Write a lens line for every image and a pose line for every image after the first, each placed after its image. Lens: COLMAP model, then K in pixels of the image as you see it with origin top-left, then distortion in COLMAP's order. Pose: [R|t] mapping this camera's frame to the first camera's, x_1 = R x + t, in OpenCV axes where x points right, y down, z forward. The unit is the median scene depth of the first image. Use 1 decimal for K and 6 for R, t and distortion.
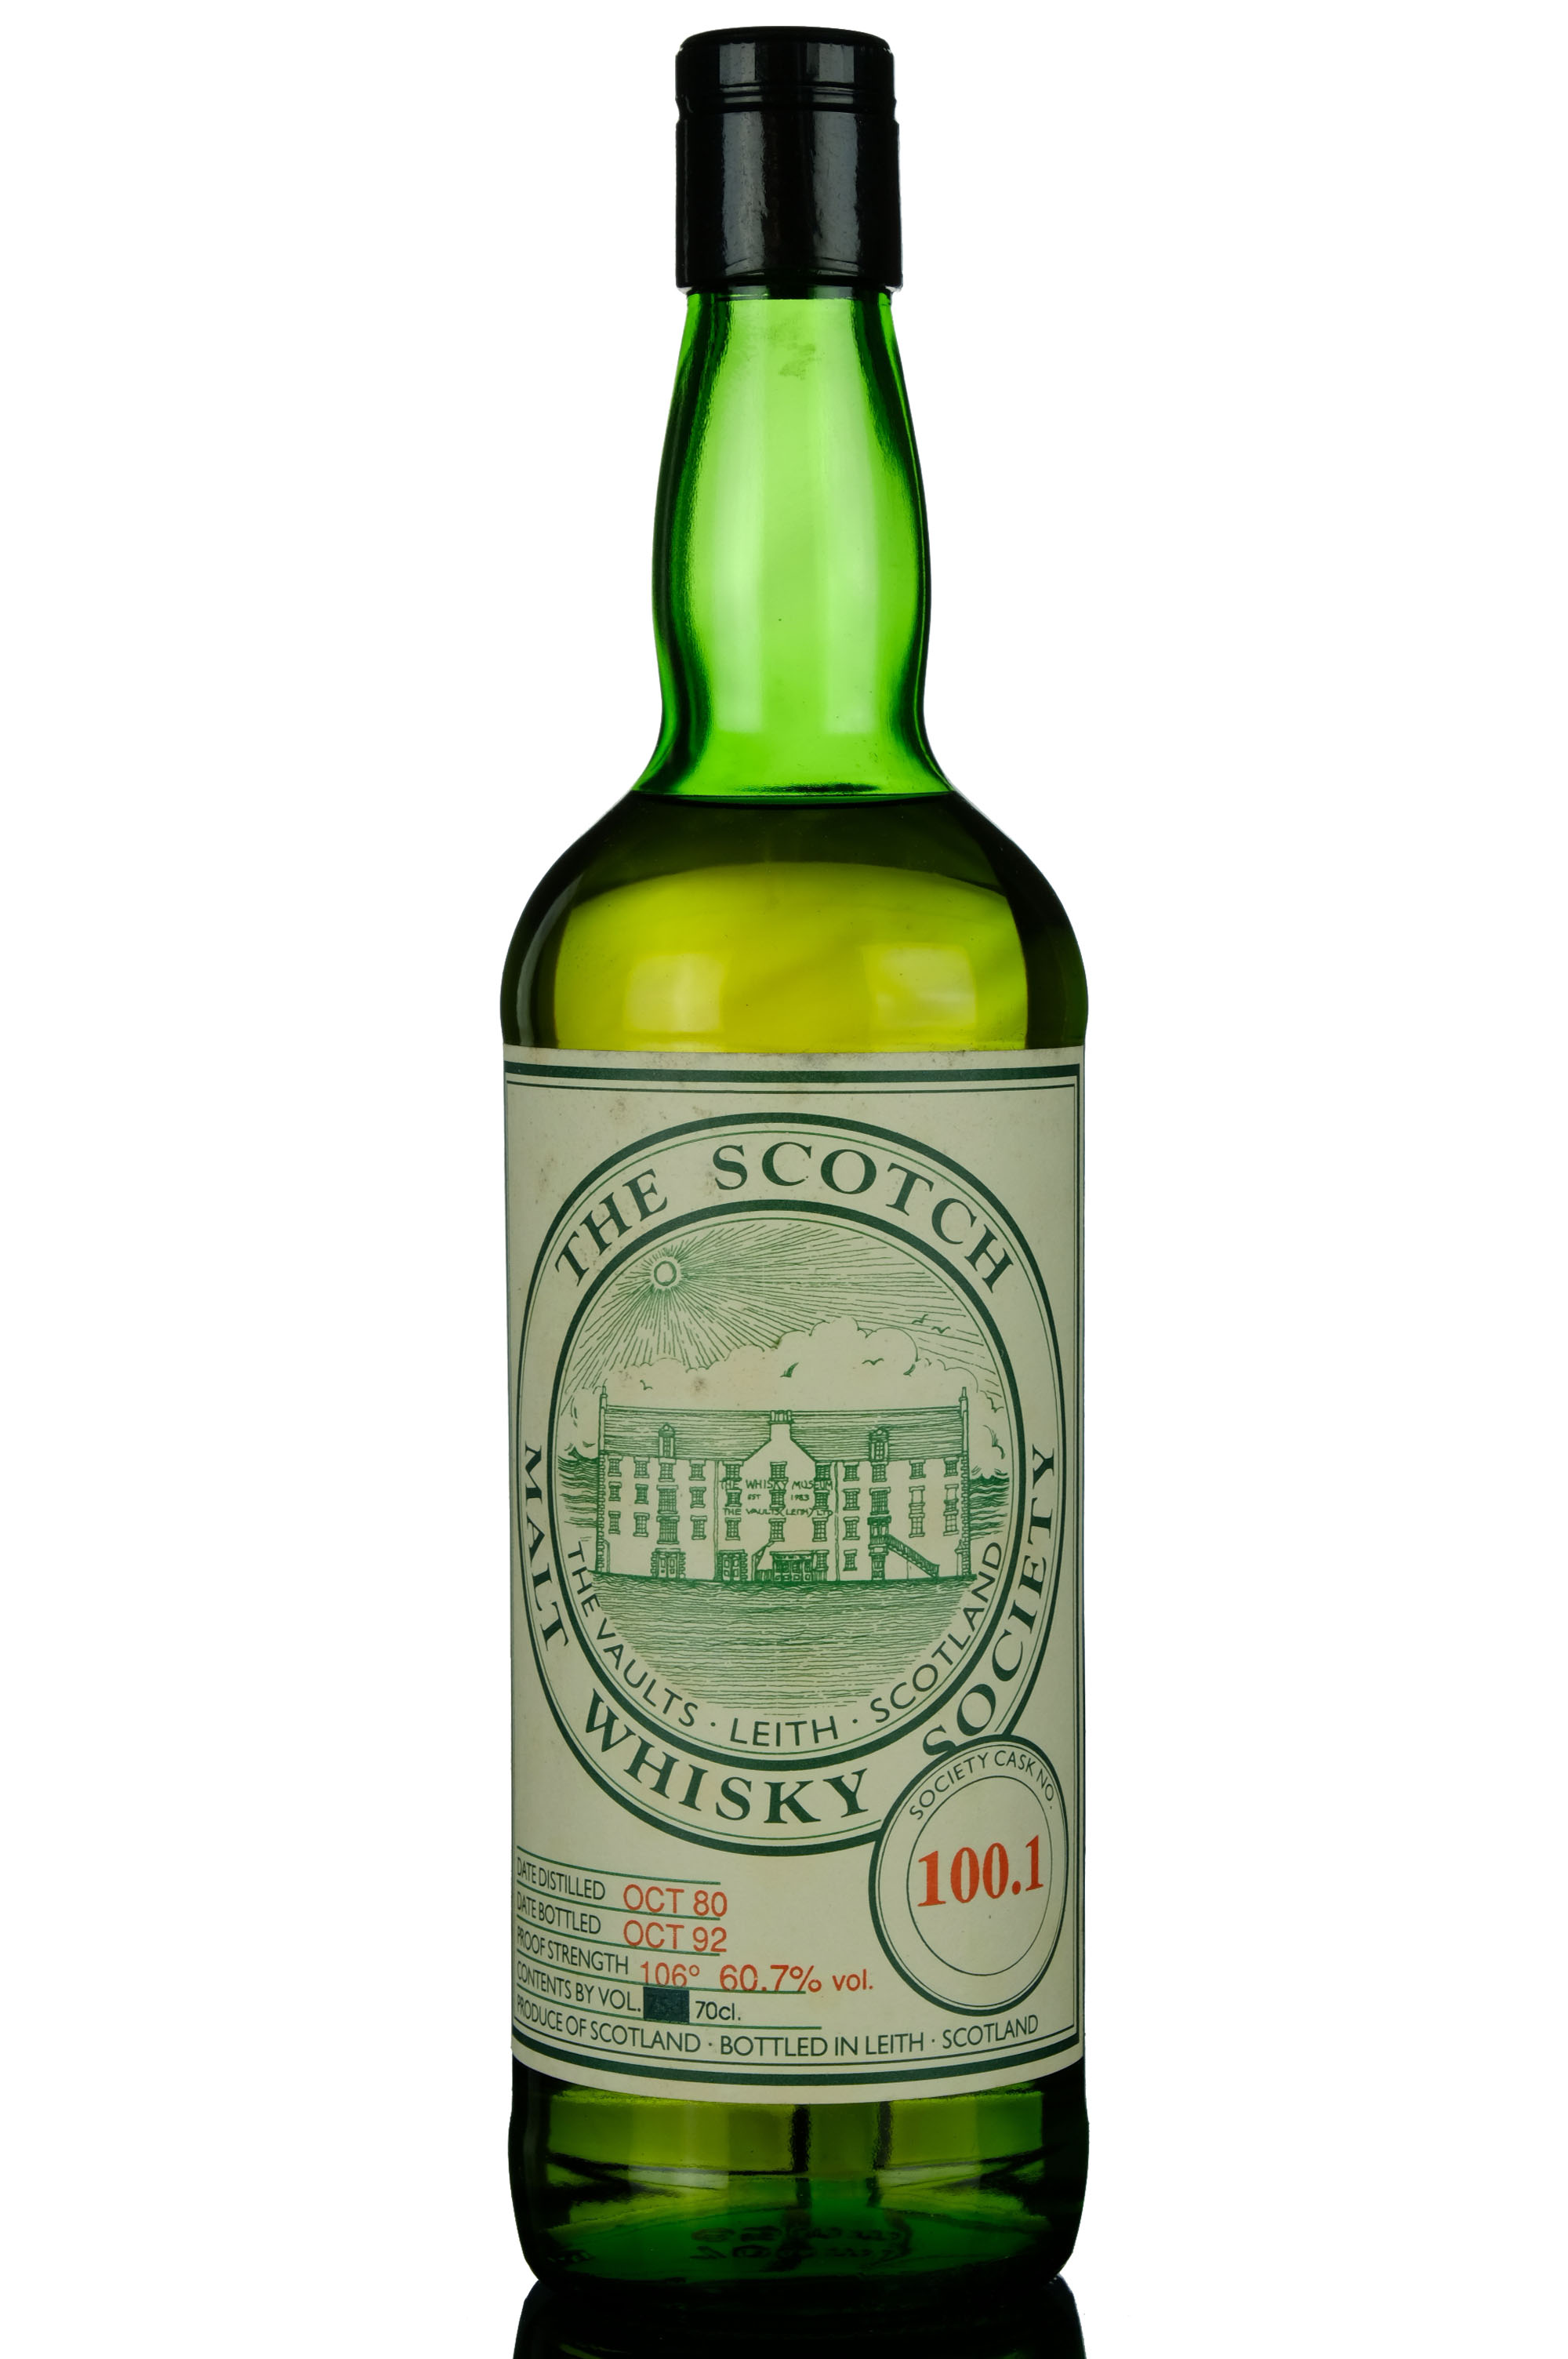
lens RADIAL K [[5513.6, 0, 788.5], [0, 5513.6, 1183.4], [0, 0, 1]] dist [0.662023, -20.473742]
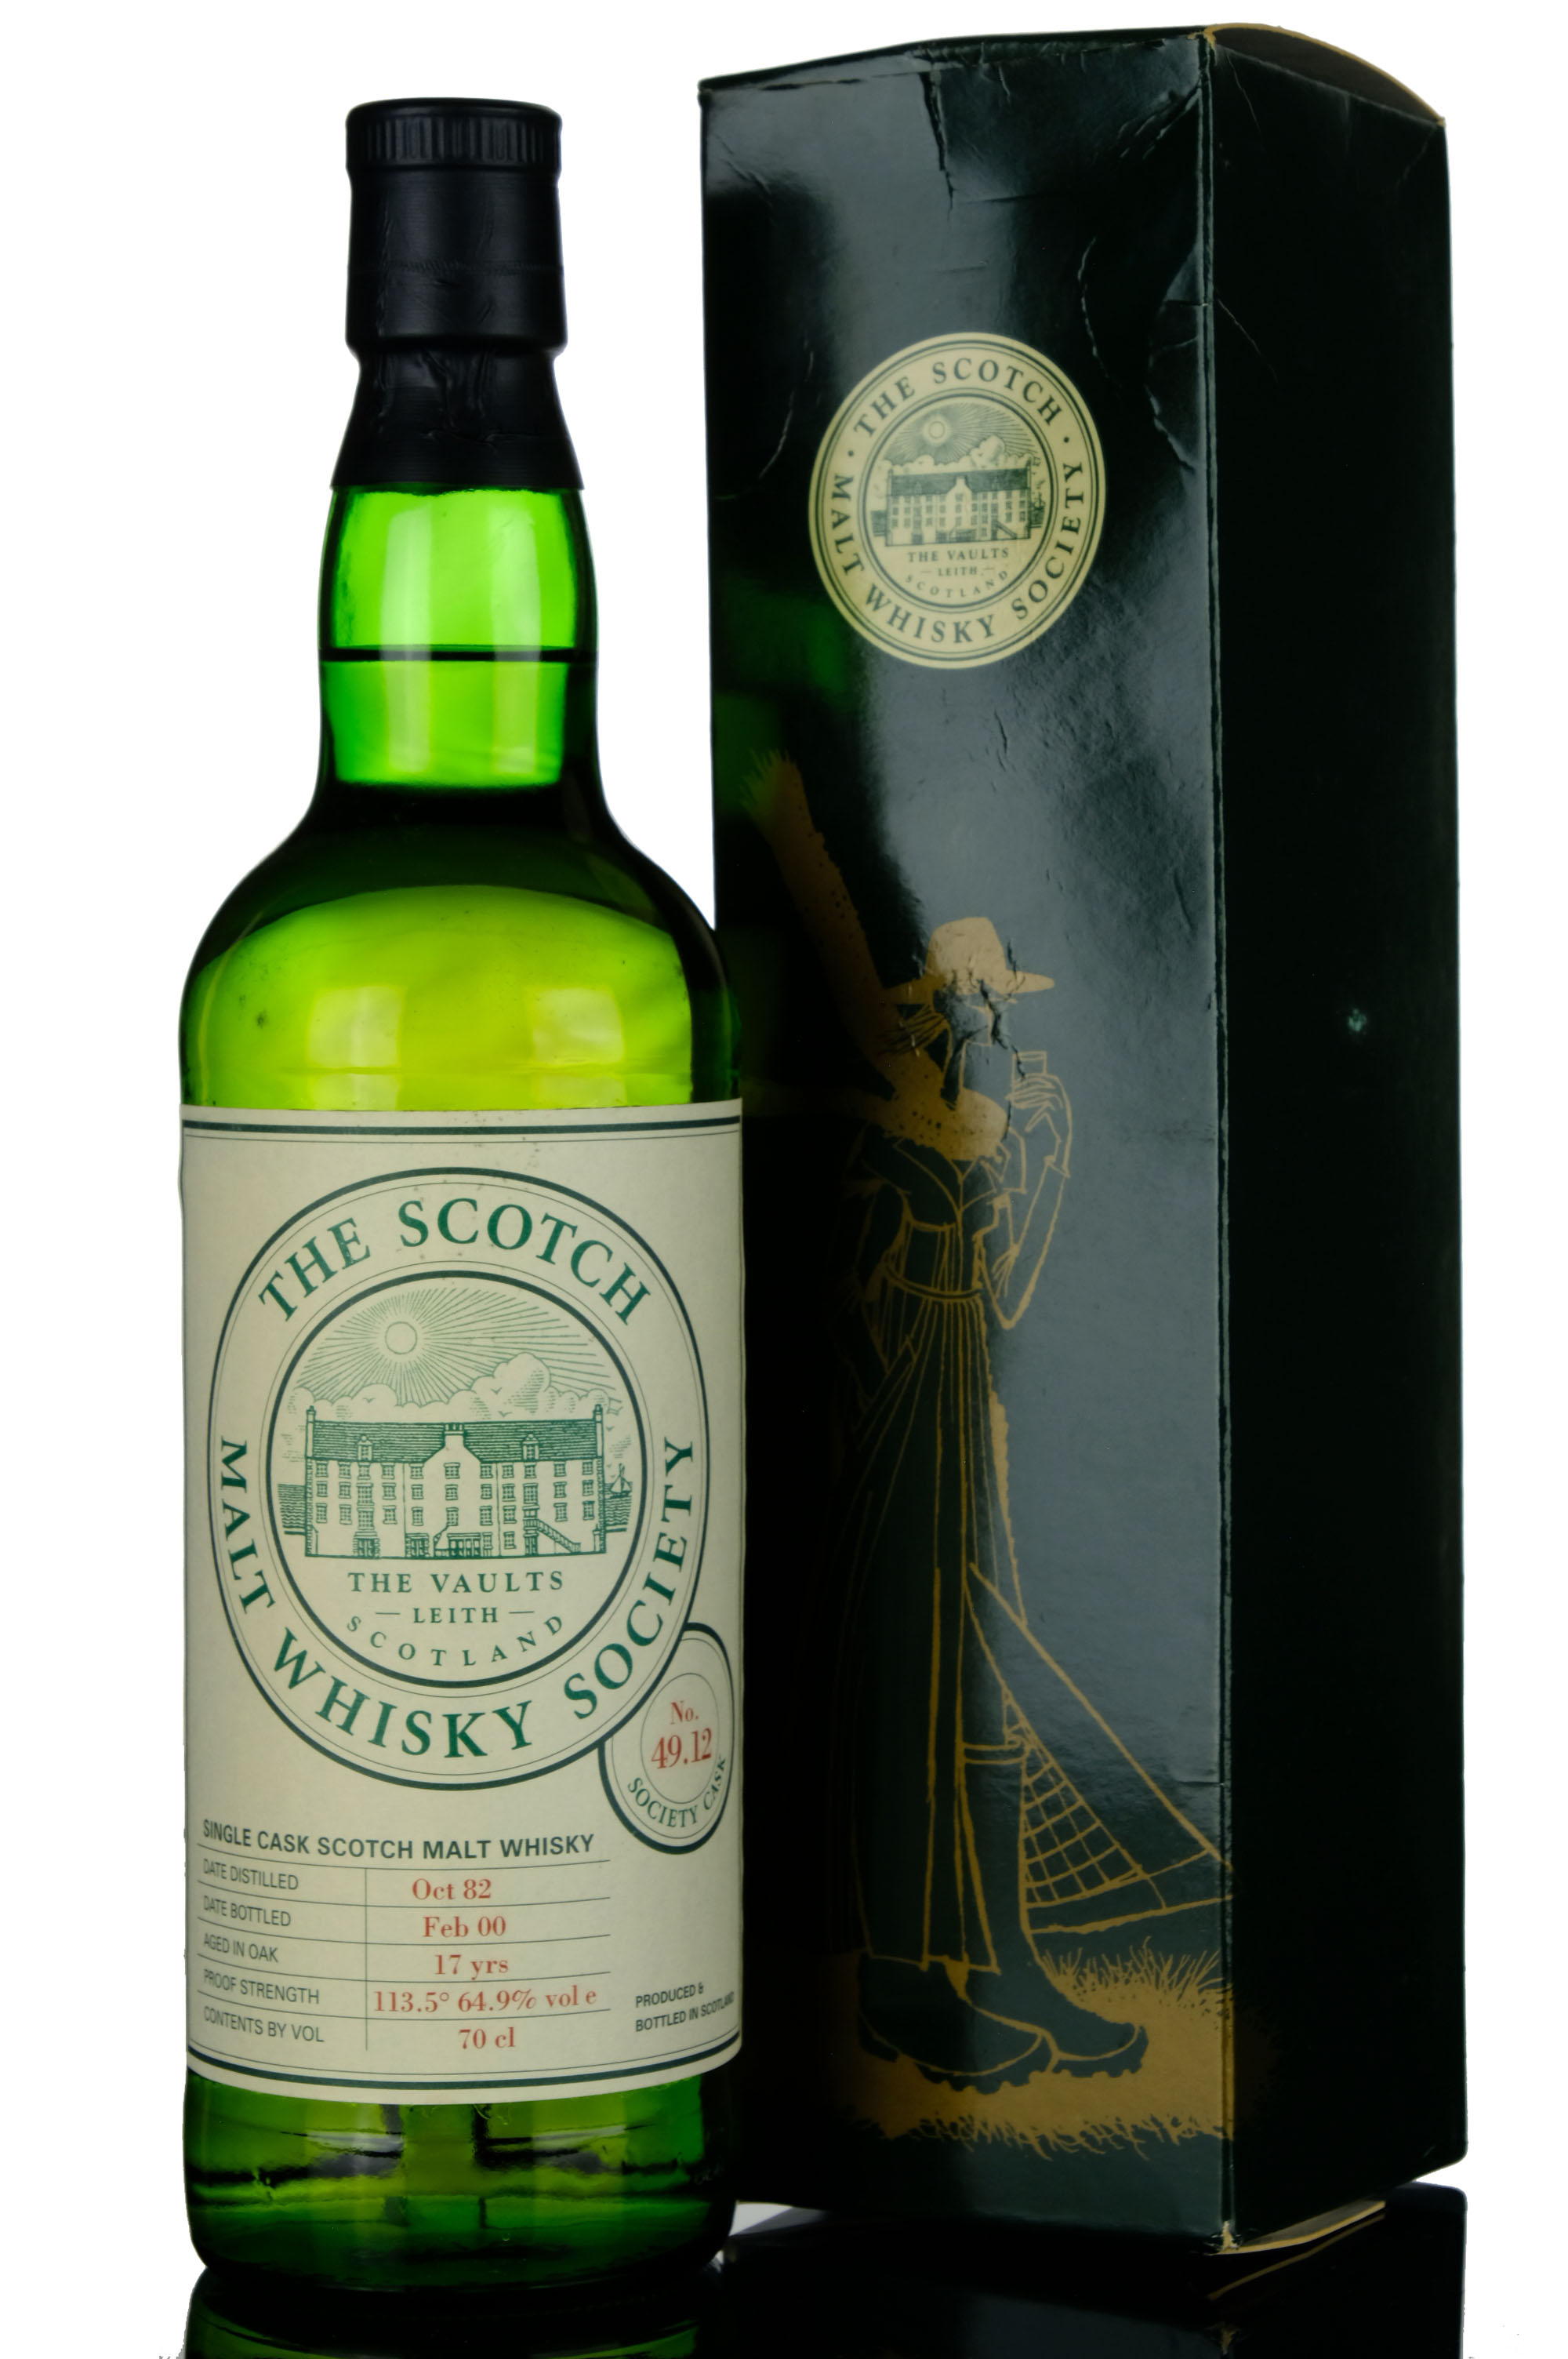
lens RADIAL K [[5513.6, 0, 788.5], [0, 5513.6, 1183.4], [0, 0, 1]] dist [0.662023, -20.473742]
pose [[0.998171, -0.003745, 0.060337, -0.001118], [0.003499, 0.999985, 0.004180, -0.016365], [-0.060352, -0.003961, 0.998169, -0.237995]]
